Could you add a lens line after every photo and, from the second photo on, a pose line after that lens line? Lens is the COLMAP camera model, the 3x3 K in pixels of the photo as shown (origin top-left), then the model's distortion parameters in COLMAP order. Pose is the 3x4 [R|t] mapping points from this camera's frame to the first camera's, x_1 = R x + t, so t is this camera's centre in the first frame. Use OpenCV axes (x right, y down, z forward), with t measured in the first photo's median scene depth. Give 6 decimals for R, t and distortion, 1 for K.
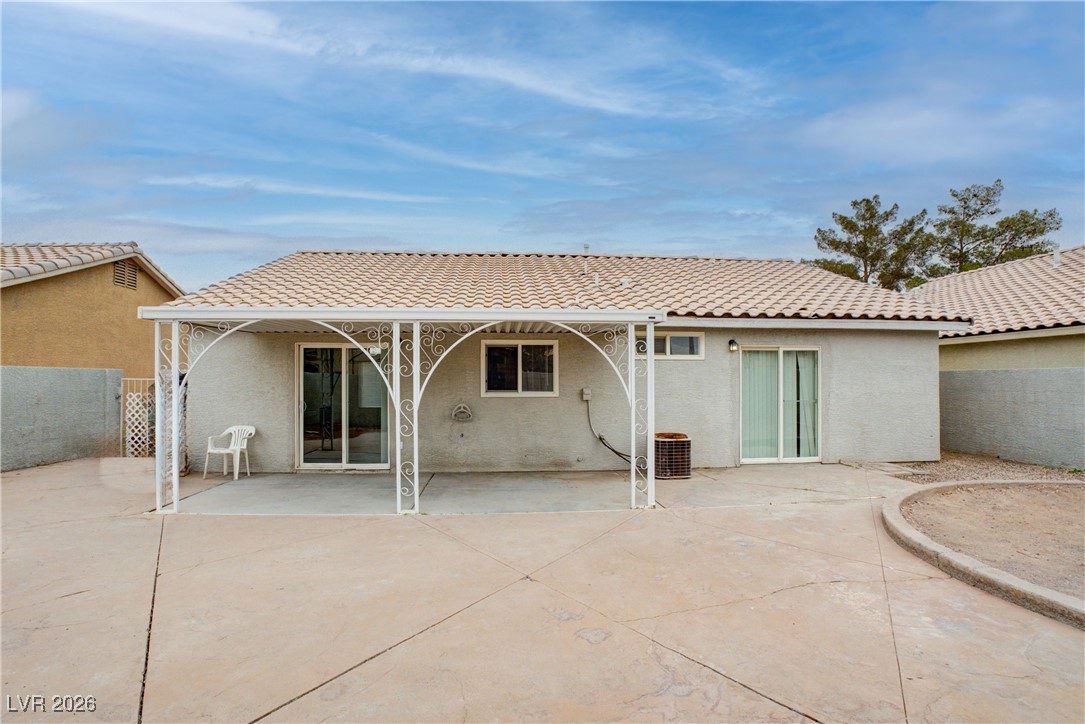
lens RADIAL K [[498.6, 0, 542.5], [0, 498.6, 362.0], [0, 0, 1]] dist [-0.033802, 0.000250]
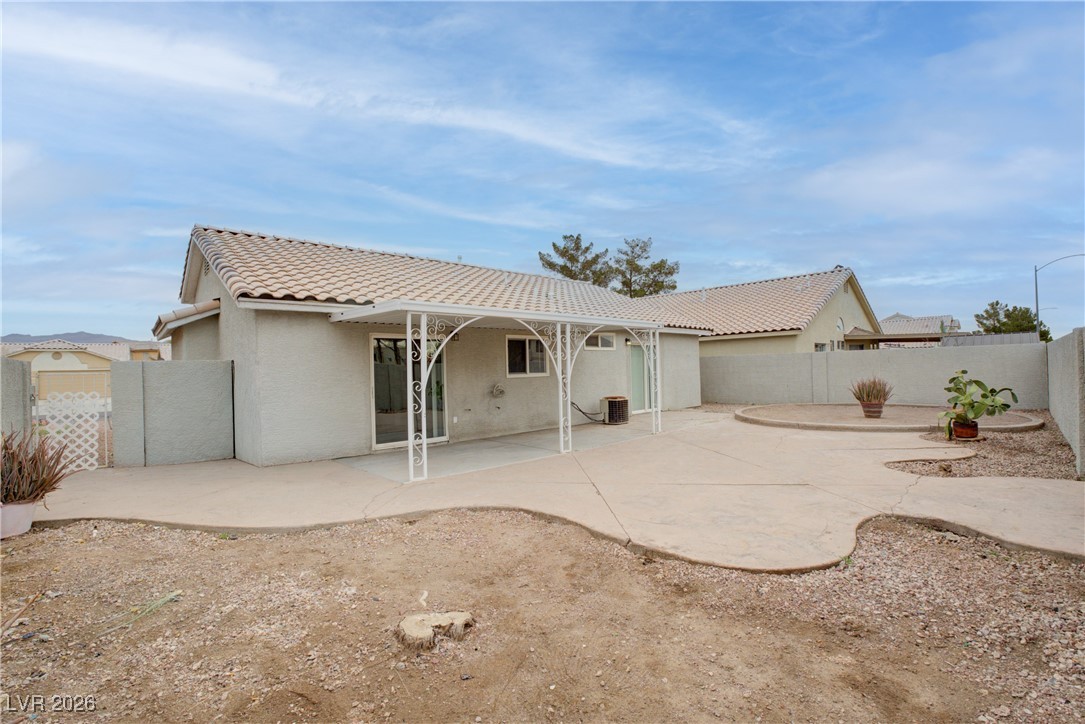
lens RADIAL K [[491.1, 0, 542.5], [0, 491.1, 362.0], [0, 0, 1]] dist [0.000462, 0.000120]
pose [[0.779022, -0.009121, 0.626930, -0.826475], [0.000869, 0.999909, 0.013468, 0.010307], [-0.626996, -0.009947, 0.778959, -0.064548]]
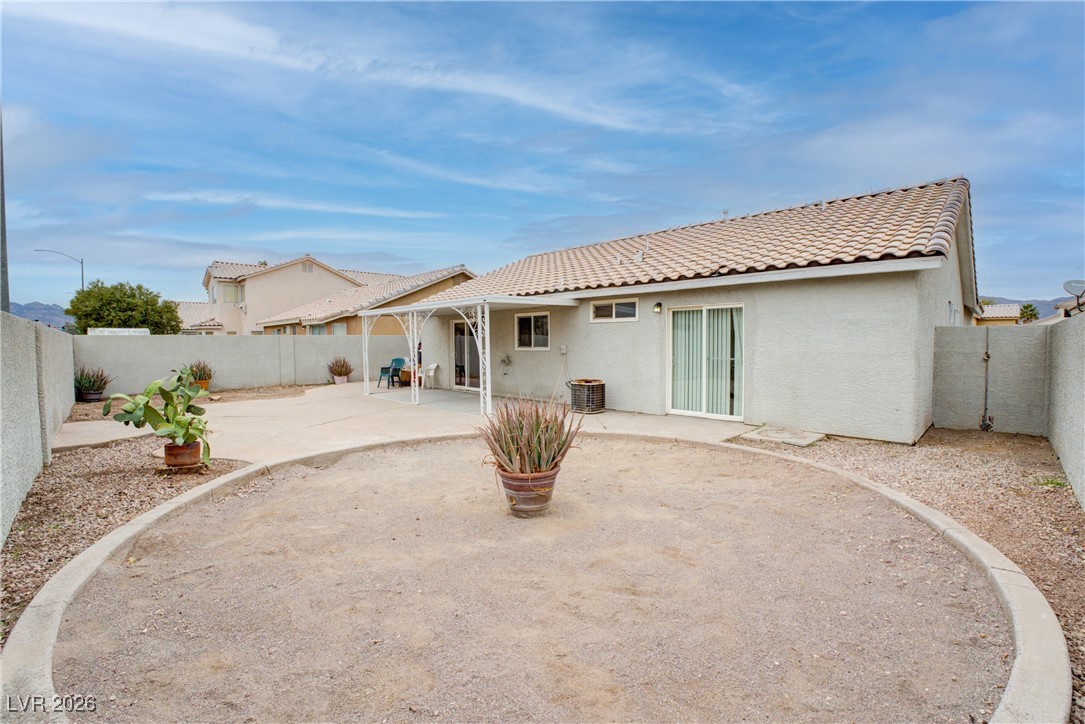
lens RADIAL K [[491.1, 0, 542.5], [0, 491.1, 362.0], [0, 0, 1]] dist [0.000462, 0.000120]
pose [[0.632964, 0.029522, -0.773618, 1.078352], [0.032782, 0.997354, 0.064882, 0.008595], [0.773487, -0.066429, 0.630322, 0.088919]]
